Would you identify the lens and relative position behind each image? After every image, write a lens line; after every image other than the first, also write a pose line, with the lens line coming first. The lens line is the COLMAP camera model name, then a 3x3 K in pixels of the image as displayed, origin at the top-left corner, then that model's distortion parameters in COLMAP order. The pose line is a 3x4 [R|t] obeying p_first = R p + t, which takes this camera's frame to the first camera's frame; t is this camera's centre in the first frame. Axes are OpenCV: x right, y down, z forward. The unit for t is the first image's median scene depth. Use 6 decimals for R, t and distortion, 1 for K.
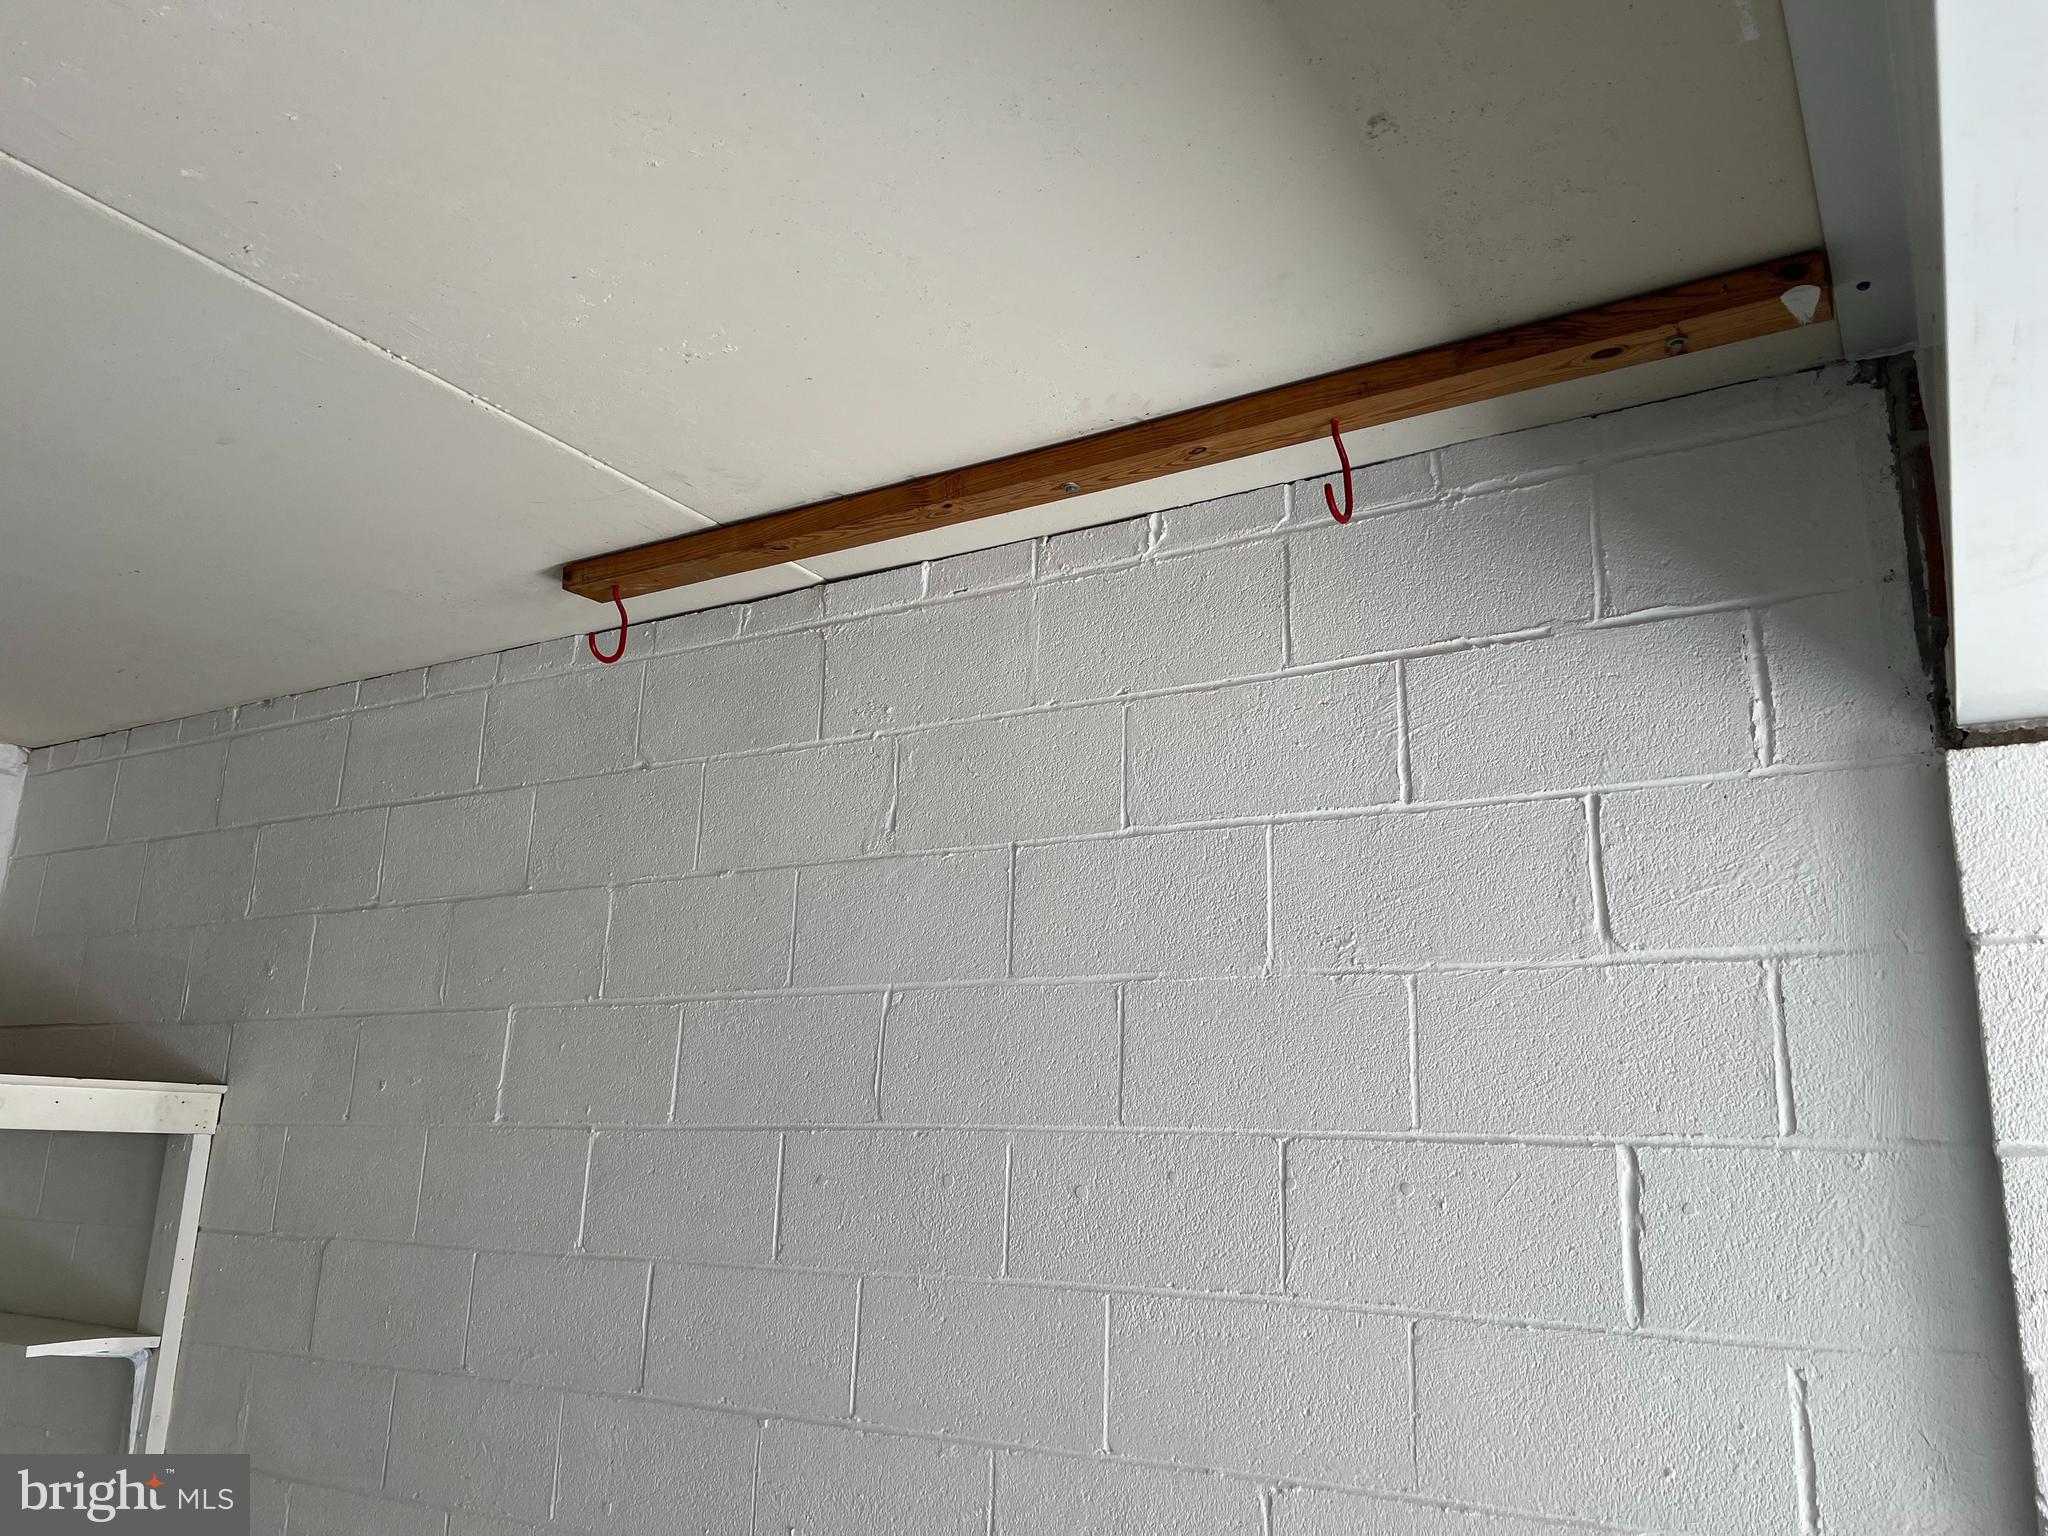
lens RADIAL K [[1543.0, 0, 1028.0], [0, 1543.0, 777.6], [0, 0, 1]] dist [0.053534, -0.047778]
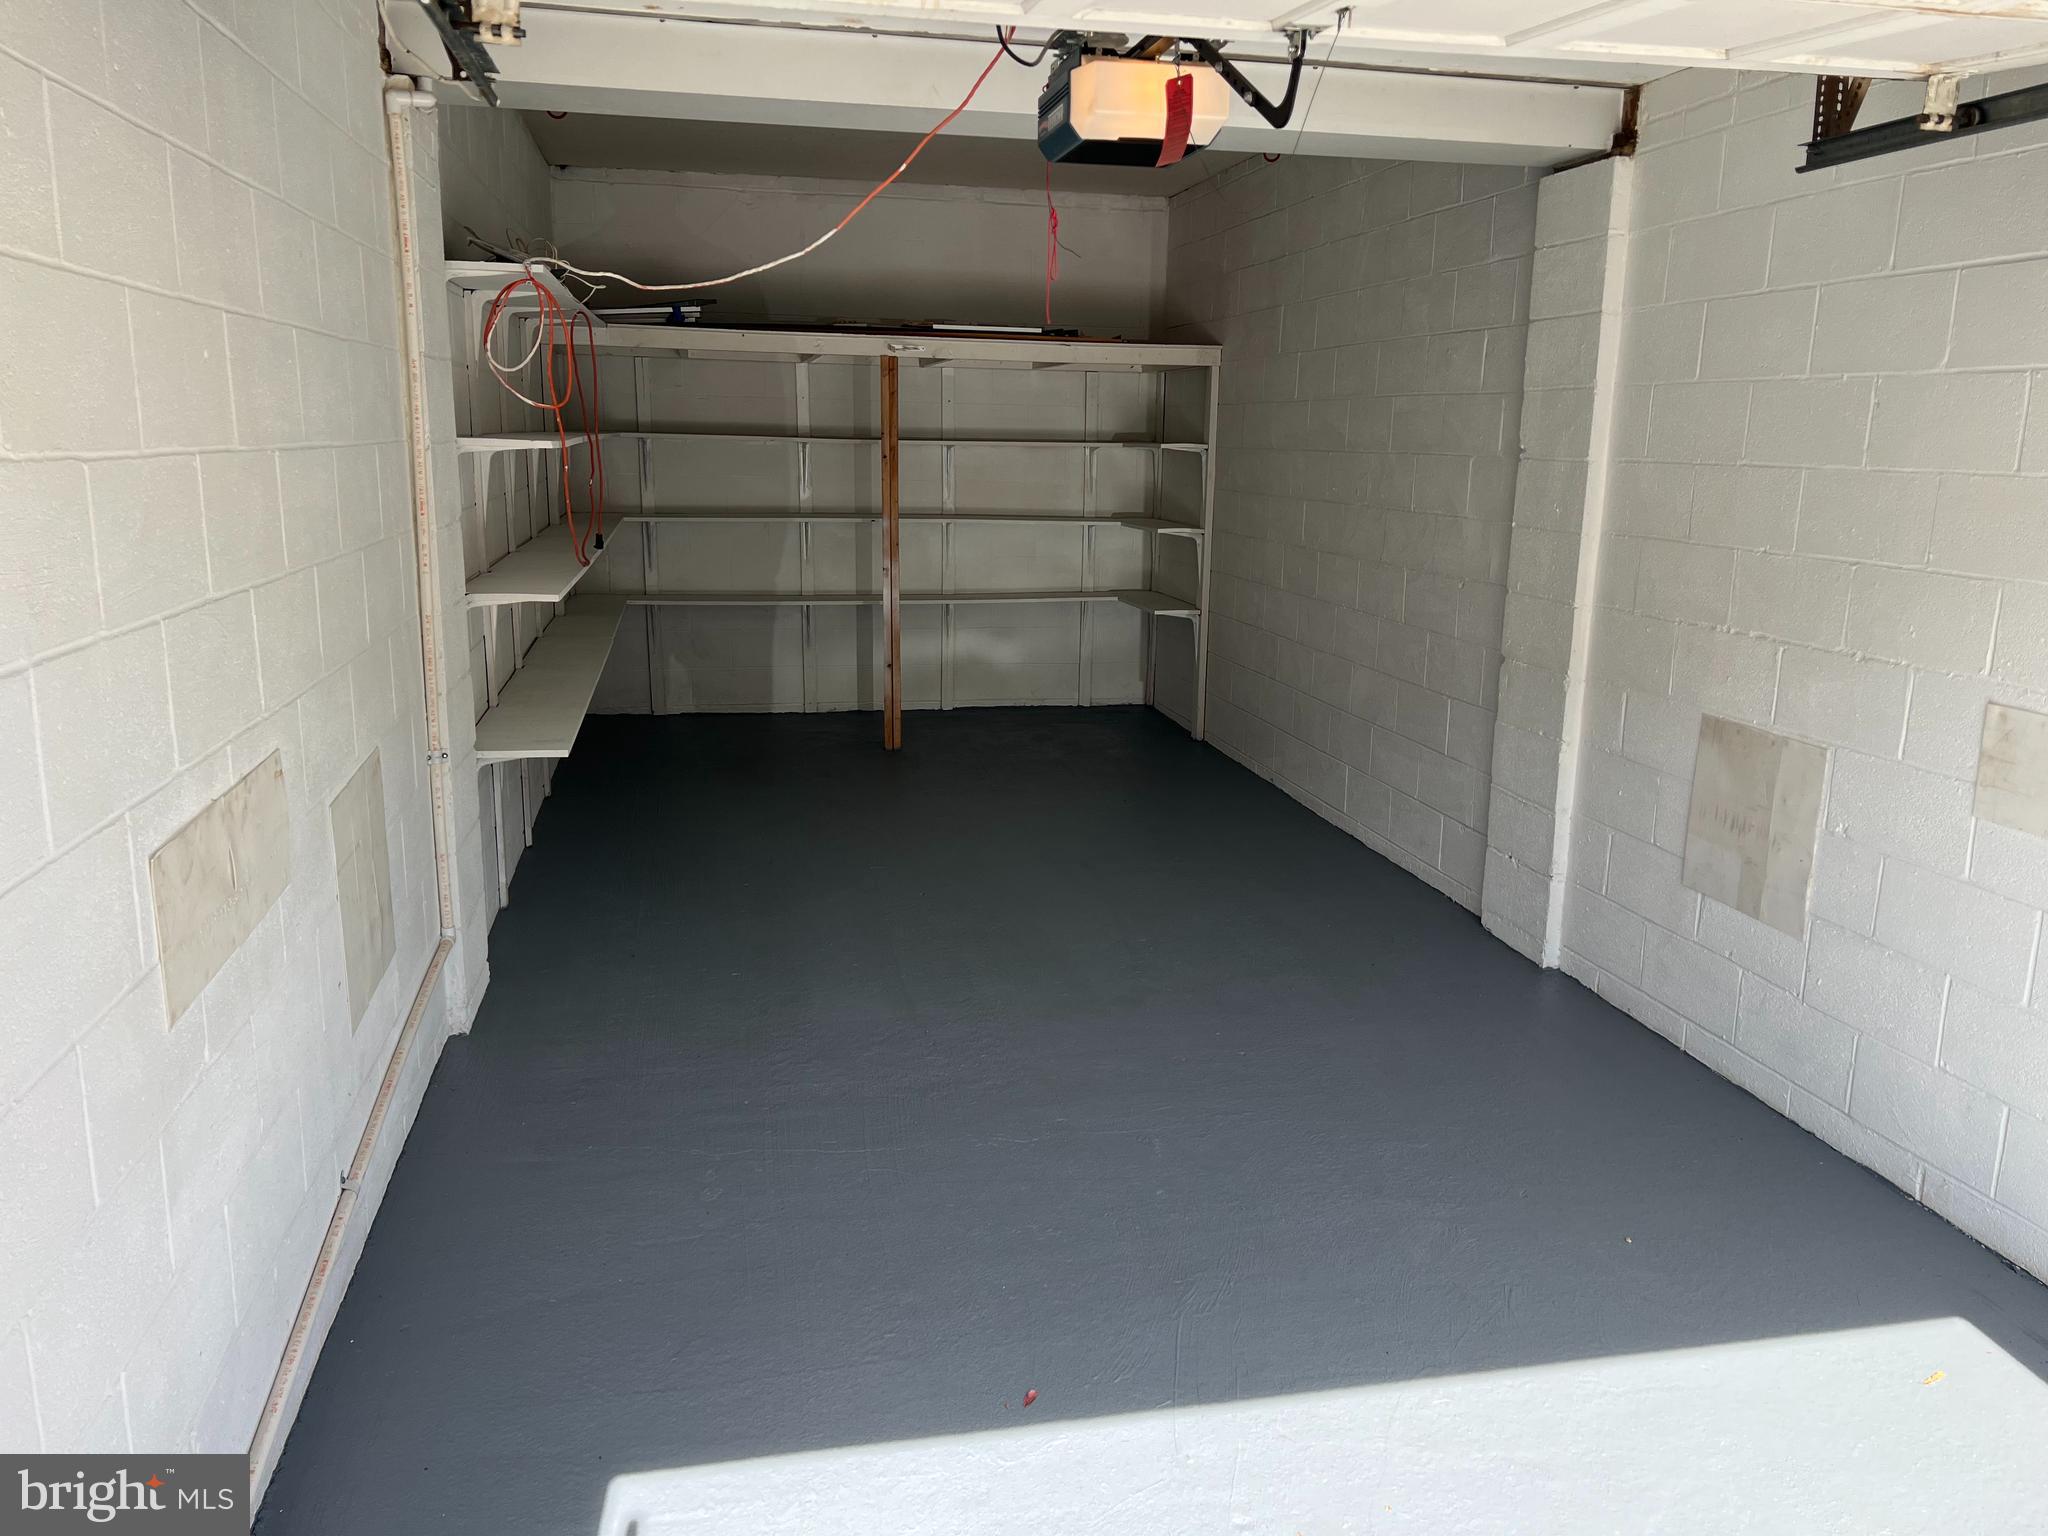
lens RADIAL K [[1543.0, 0, 1066.1], [0, 1543.0, 778.8], [0, 0, 1]] dist [0.053534, -0.047778]
pose [[0.693467, 0.143697, -0.706013, 1.201288], [0.173144, 0.917955, 0.356902, -0.094452], [0.699375, -0.369742, 0.611691, -0.964321]]
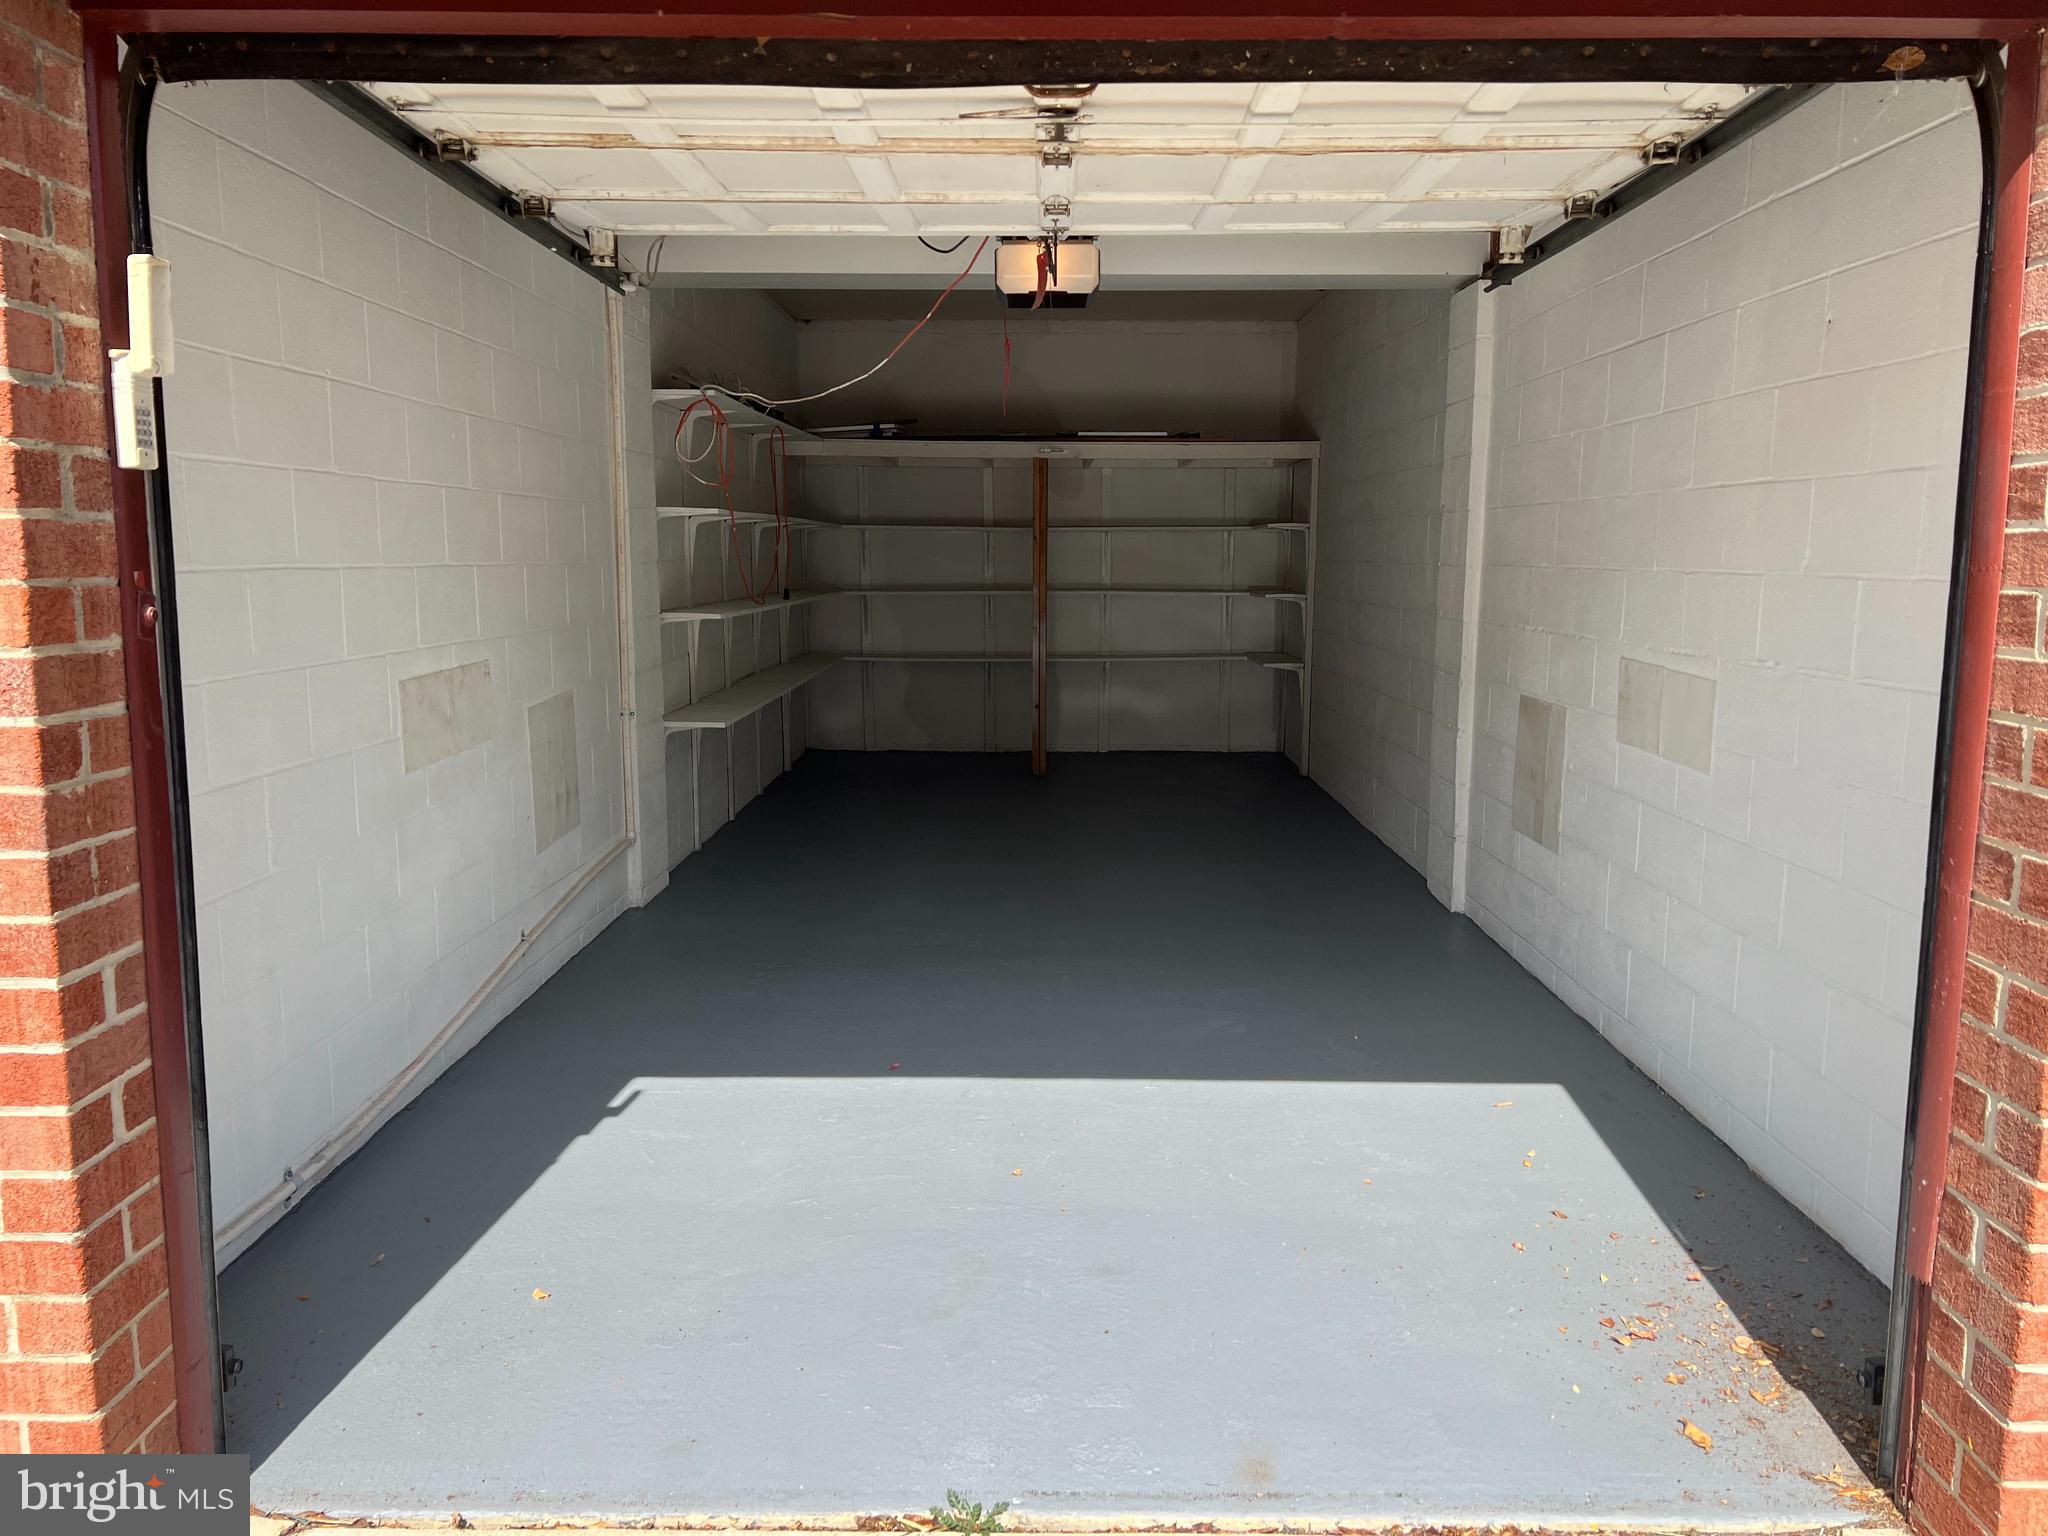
lens RADIAL K [[1543.0, 0, 1056.1], [0, 1543.0, 796.0], [0, 0, 1]] dist [0.053534, -0.047778]
pose [[0.521869, 0.109291, -0.845996, 1.844768], [0.214444, 0.943100, 0.254119, -0.020685], [0.825631, -0.314036, 0.468737, -1.026913]]
